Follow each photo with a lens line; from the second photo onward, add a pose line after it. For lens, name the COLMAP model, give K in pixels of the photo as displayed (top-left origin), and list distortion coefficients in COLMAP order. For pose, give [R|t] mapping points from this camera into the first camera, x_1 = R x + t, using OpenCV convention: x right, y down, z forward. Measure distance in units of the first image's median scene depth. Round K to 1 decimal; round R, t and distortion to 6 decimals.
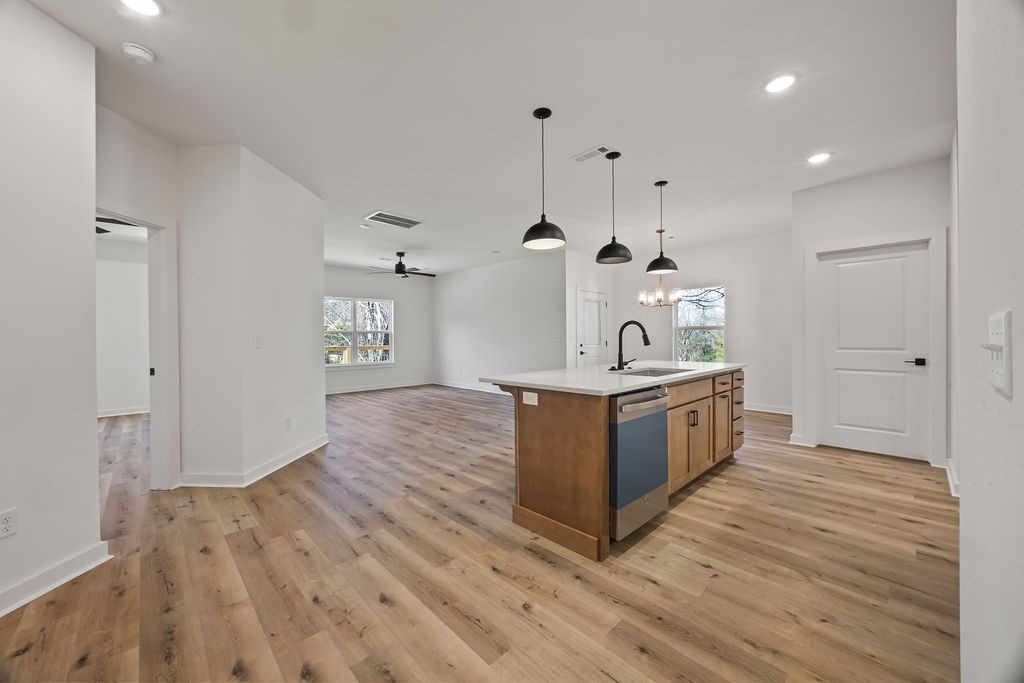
lens RADIAL K [[386.1, 0, 508.8], [0, 386.1, 338.9], [0, 0, 1]] dist [-0.001687, 0.000160]
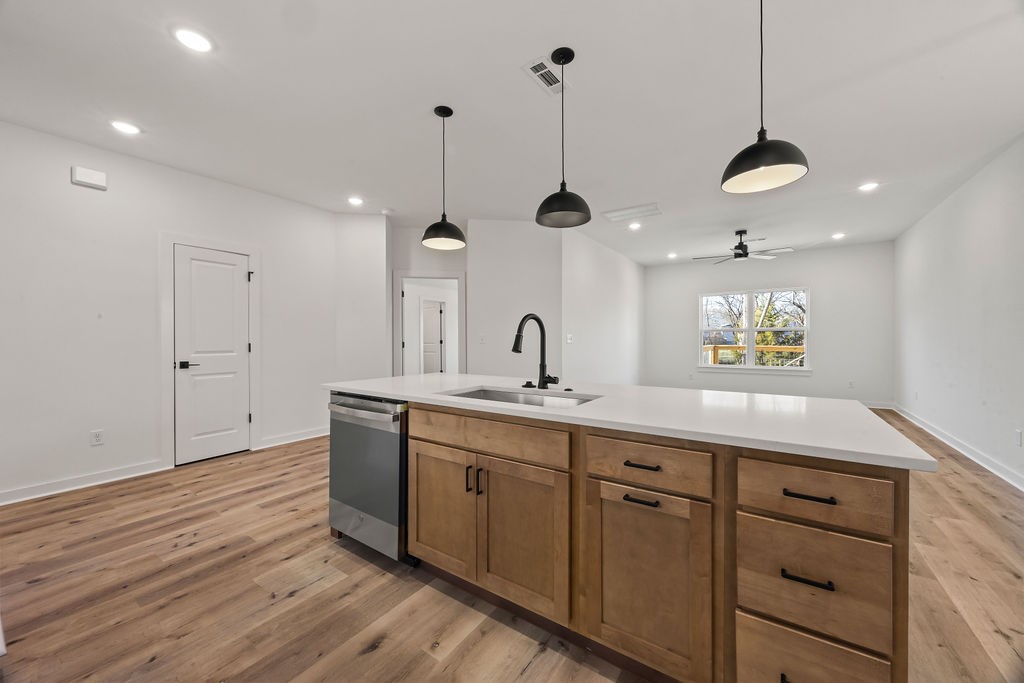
lens RADIAL K [[386.1, 0, 507.6], [0, 386.1, 338.4], [0, 0, 1]] dist [-0.001687, 0.000160]
pose [[0.193049, 0.007531, -0.981160, 0.936664], [-0.002591, 0.999971, 0.007166, -0.010186], [0.981186, 0.001159, 0.193063, 0.829004]]
